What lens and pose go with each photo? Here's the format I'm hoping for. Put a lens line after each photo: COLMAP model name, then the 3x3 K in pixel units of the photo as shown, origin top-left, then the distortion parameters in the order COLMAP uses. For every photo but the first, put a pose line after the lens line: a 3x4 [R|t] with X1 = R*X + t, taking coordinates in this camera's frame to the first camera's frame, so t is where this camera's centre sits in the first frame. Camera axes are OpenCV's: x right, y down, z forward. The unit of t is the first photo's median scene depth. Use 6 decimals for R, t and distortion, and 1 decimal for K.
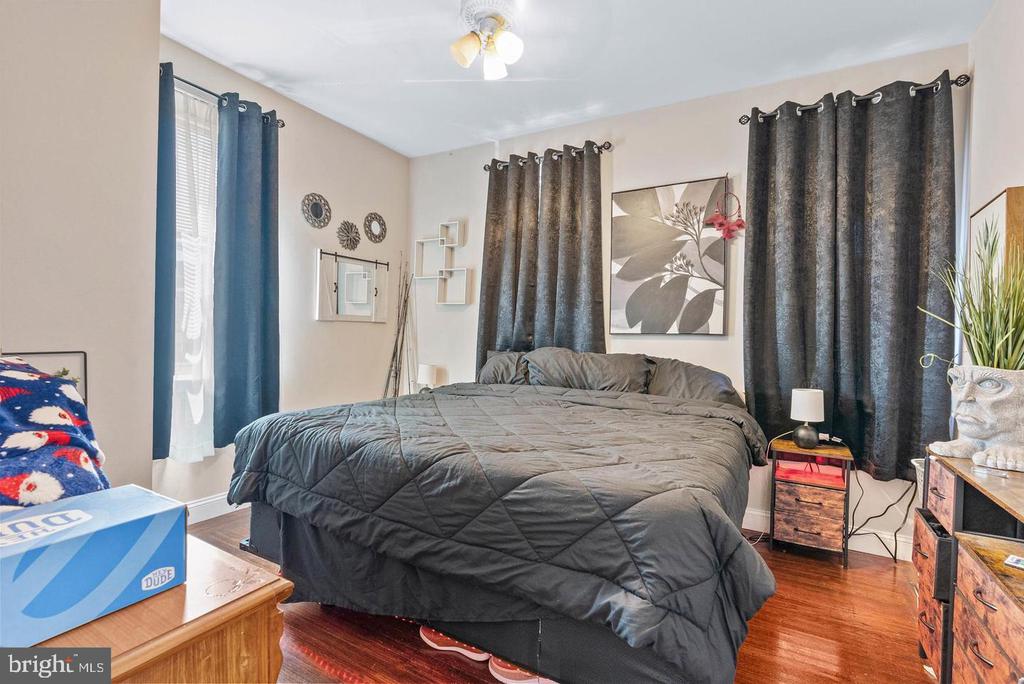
lens RADIAL K [[464.4, 0, 505.4], [0, 464.4, 339.9], [0, 0, 1]] dist [-0.010058, 0.000195]
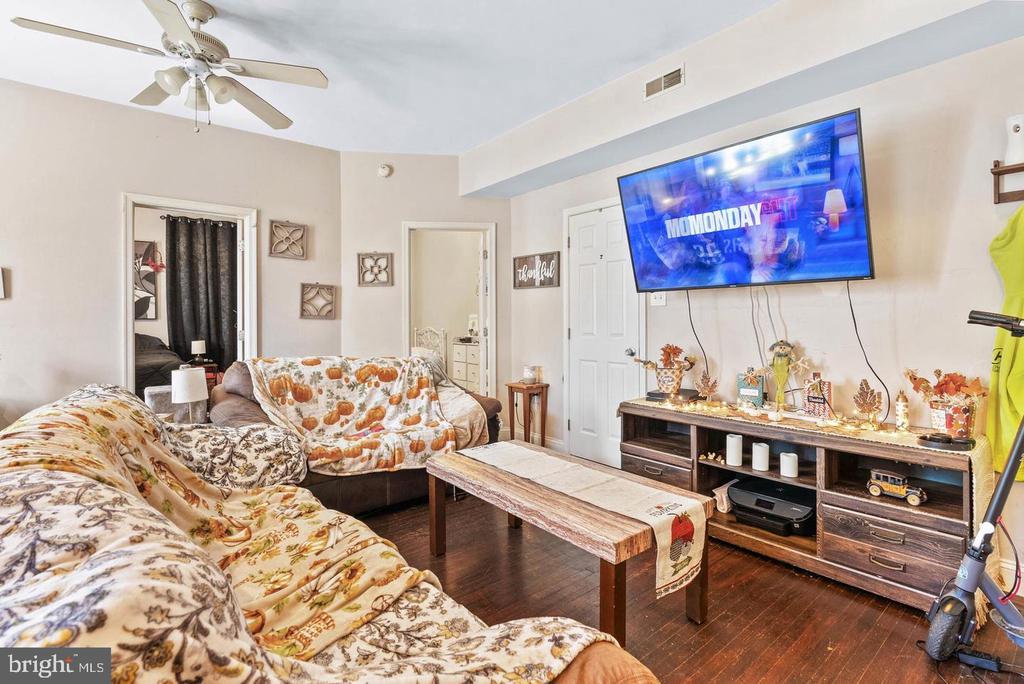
lens RADIAL K [[464.4, 0, 507.8], [0, 464.4, 325.0], [0, 0, 1]] dist [-0.010058, 0.000195]
pose [[0.360503, -0.032847, 0.932179, -0.890849], [0.031322, 0.999242, 0.023097, 0.019365], [-0.932232, 0.020871, 0.361259, -1.215439]]
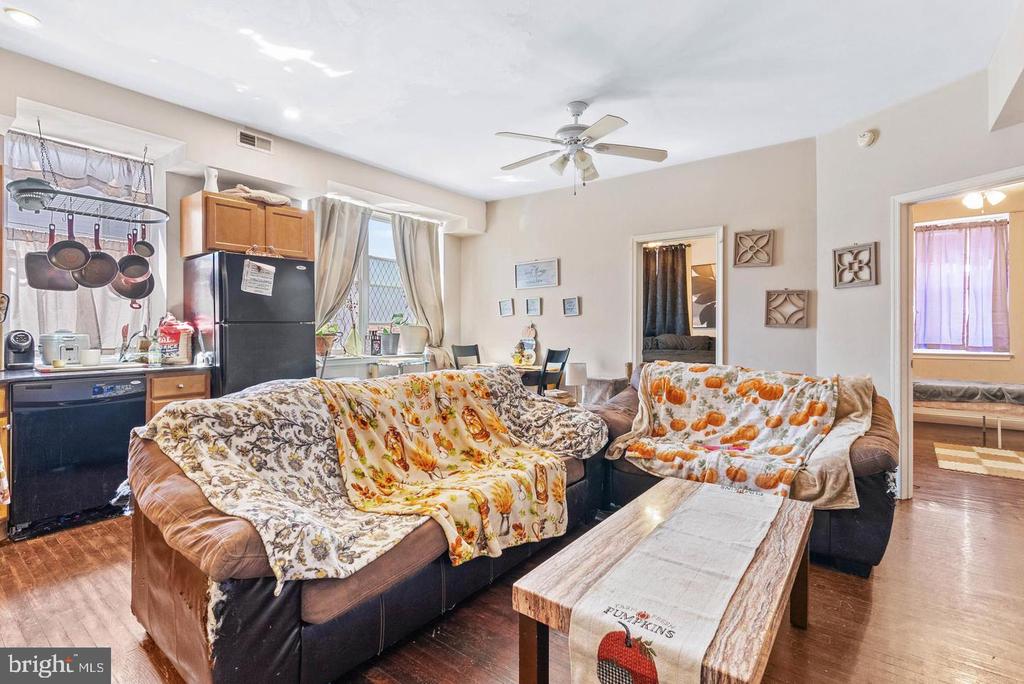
lens RADIAL K [[464.4, 0, 527.2], [0, 464.4, 329.9], [0, 0, 1]] dist [-0.010058, 0.000195]
pose [[0.996061, -0.019574, -0.086480, -0.435127], [0.017874, 0.999632, -0.020399, 0.034700], [0.086848, 0.018773, 0.996045, -1.513693]]
